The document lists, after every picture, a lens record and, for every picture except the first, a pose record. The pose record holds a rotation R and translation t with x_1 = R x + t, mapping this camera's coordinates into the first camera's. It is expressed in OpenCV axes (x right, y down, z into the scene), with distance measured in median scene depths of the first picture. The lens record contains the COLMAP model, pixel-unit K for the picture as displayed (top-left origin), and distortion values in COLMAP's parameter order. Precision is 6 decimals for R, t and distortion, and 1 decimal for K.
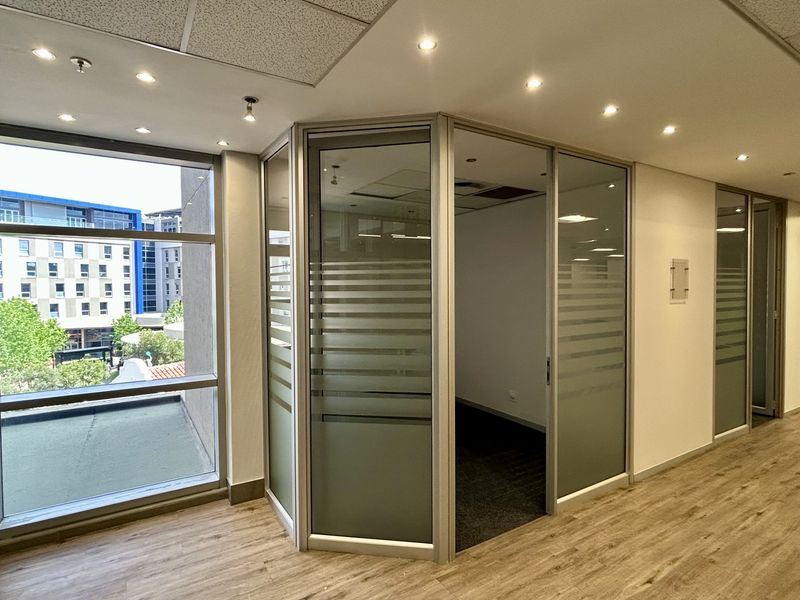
lens RADIAL K [[429.9, 0, 397.2], [0, 429.9, 297.6], [0, 0, 1]] dist [-0.008728, 0.007011]
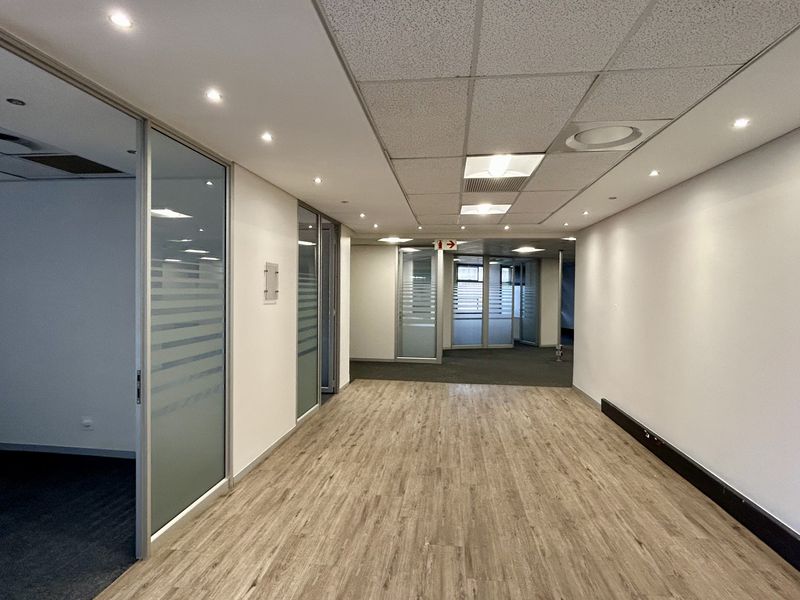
lens RADIAL K [[429.9, 0, 399.5], [0, 429.9, 298.4], [0, 0, 1]] dist [-0.008728, 0.007011]
pose [[0.626884, 0.000237, 0.779113, 0.016825], [0.003338, 0.999990, -0.002990, 0.003283], [-0.779105, 0.004475, 0.626877, 0.067265]]
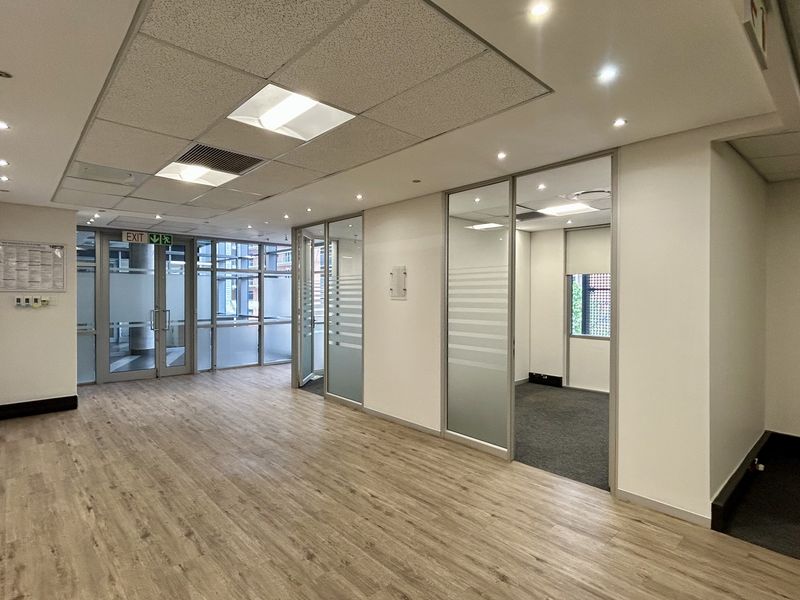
lens RADIAL K [[429.9, 0, 399.3], [0, 429.9, 297.2], [0, 0, 1]] dist [-0.008728, 0.007011]
pose [[0.182650, 0.017393, -0.983024, 1.850109], [-0.029814, 0.999482, 0.012145, -0.010433], [0.982726, 0.027089, 0.183074, 0.723248]]
